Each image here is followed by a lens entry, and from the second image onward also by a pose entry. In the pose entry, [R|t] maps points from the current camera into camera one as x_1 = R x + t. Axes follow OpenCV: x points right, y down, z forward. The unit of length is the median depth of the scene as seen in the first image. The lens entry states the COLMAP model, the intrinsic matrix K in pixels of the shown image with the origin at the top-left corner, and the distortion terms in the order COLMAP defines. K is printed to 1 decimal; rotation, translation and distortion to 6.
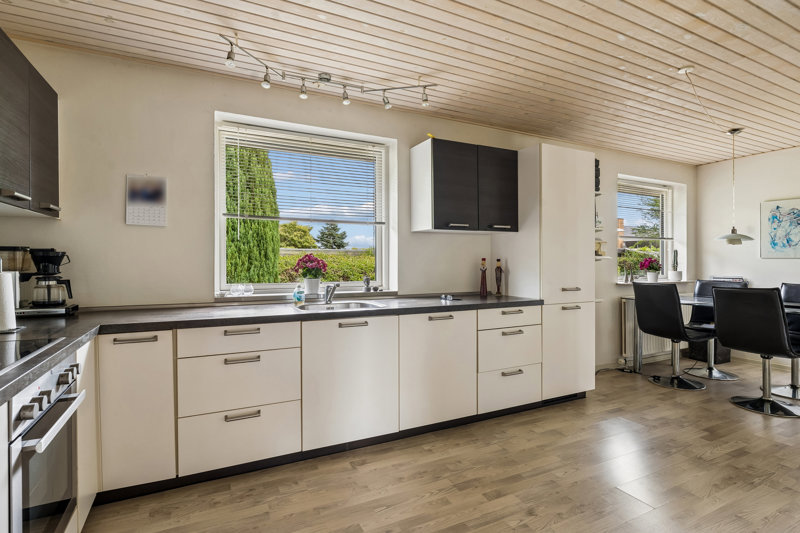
lens RADIAL K [[403.6, 0, 398.6], [0, 403.6, 261.1], [0, 0, 1]] dist [-0.002458, 0.000364]
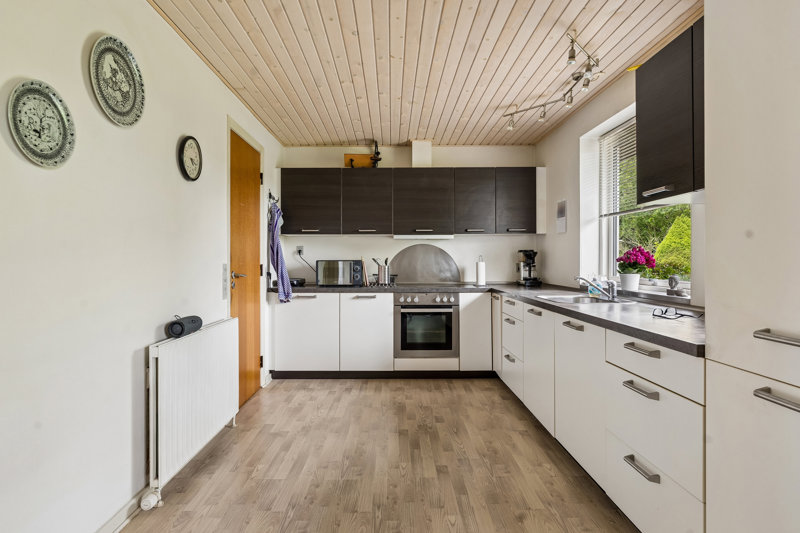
lens RADIAL K [[442.4, 0, 398.5], [0, 442.4, 266.9], [0, 0, 1]] dist [-0.001650, -0.000132]
pose [[-0.451006, 0.004106, -0.892511, 0.829528], [0.002657, 0.999991, 0.003257, 0.017145], [0.892517, -0.000903, -0.451013, 0.879034]]
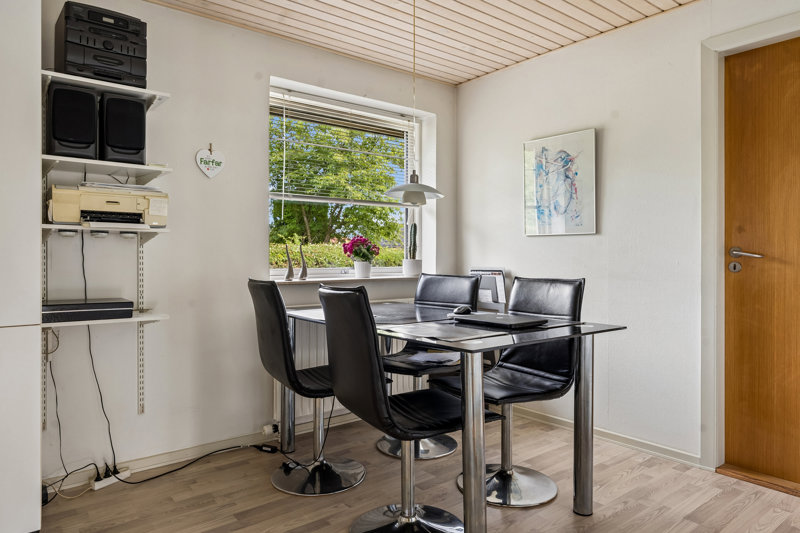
lens RADIAL K [[529.5, 0, 407.6], [0, 529.5, 254.3], [0, 0, 1]] dist [-0.000435, 0.002044]
pose [[0.977413, -0.002258, 0.211326, 0.764671], [0.003117, 0.999988, -0.003732, 0.029540], [-0.211315, 0.004306, 0.977409, 0.373508]]
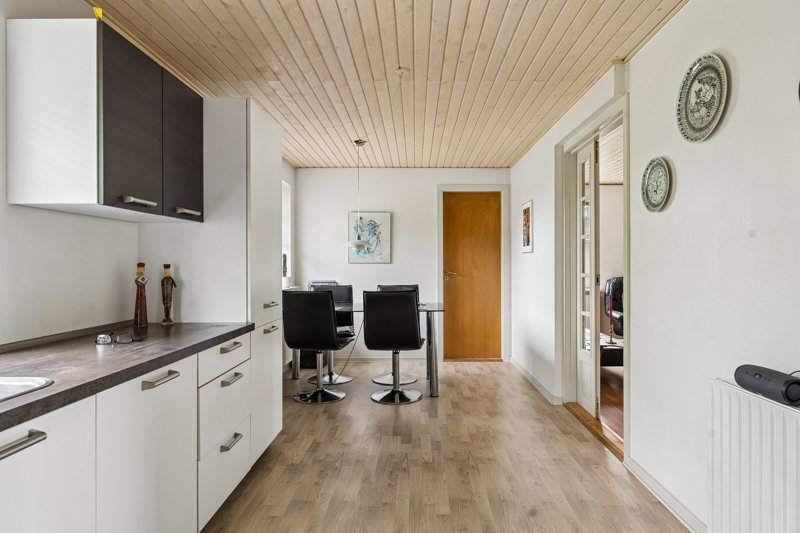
lens RADIAL K [[475.4, 0, 415.2], [0, 475.4, 261.1], [0, 0, 1]] dist [-0.006593, -0.001476]
pose [[0.443567, 0.005549, 0.896224, -0.238829], [0.002006, 0.999972, -0.007184, -0.004219], [-0.896239, 0.004984, 0.443544, 0.361162]]
